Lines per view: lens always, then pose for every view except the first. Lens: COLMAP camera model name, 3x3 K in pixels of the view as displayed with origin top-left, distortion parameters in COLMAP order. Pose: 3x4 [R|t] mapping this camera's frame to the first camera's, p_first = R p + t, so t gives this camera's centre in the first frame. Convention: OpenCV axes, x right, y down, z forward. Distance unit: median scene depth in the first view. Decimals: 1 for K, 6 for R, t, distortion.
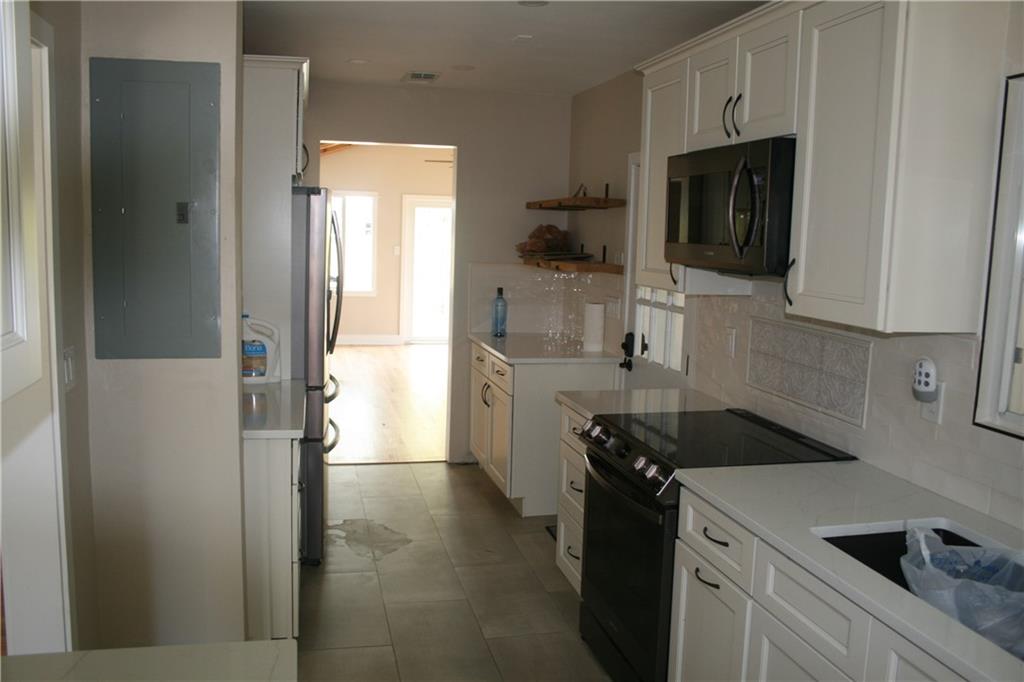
lens RADIAL K [[886.3, 0, 512.0], [0, 886.3, 341.0], [0, 0, 1]] dist [-0.006126, -0.002886]
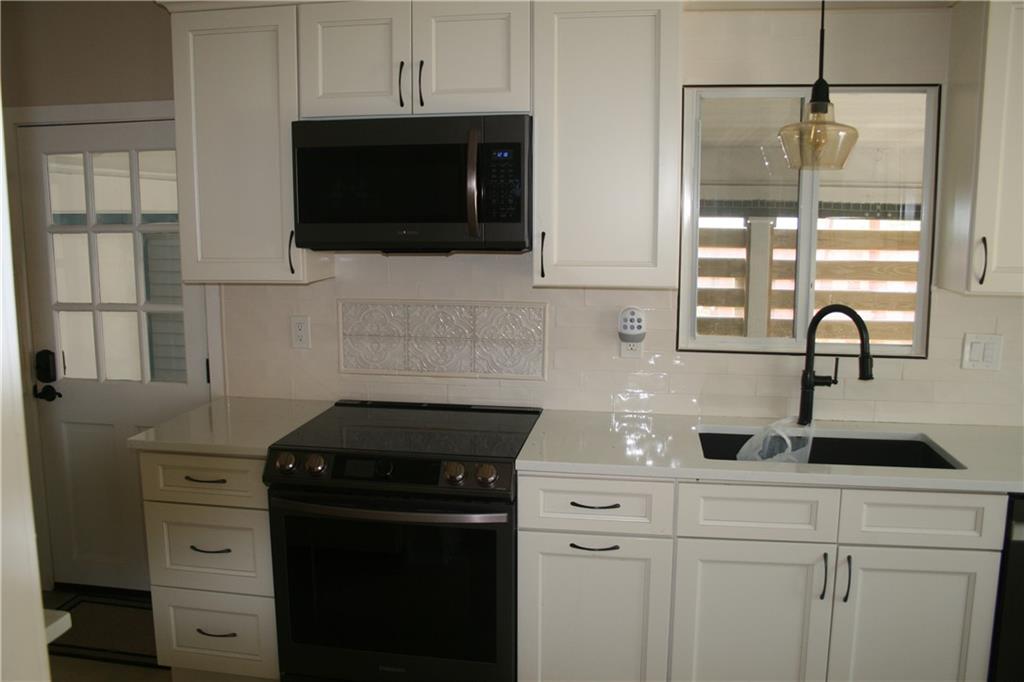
lens RADIAL K [[864.9, 0, 512.0], [0, 864.9, 341.0], [0, 0, 1]] dist [-0.106981, -0.000532]
pose [[0.393665, -0.161007, 0.905044, -0.604623], [0.129482, 0.984438, 0.118810, -0.086325], [-0.910089, 0.070415, 0.408386, 0.592753]]
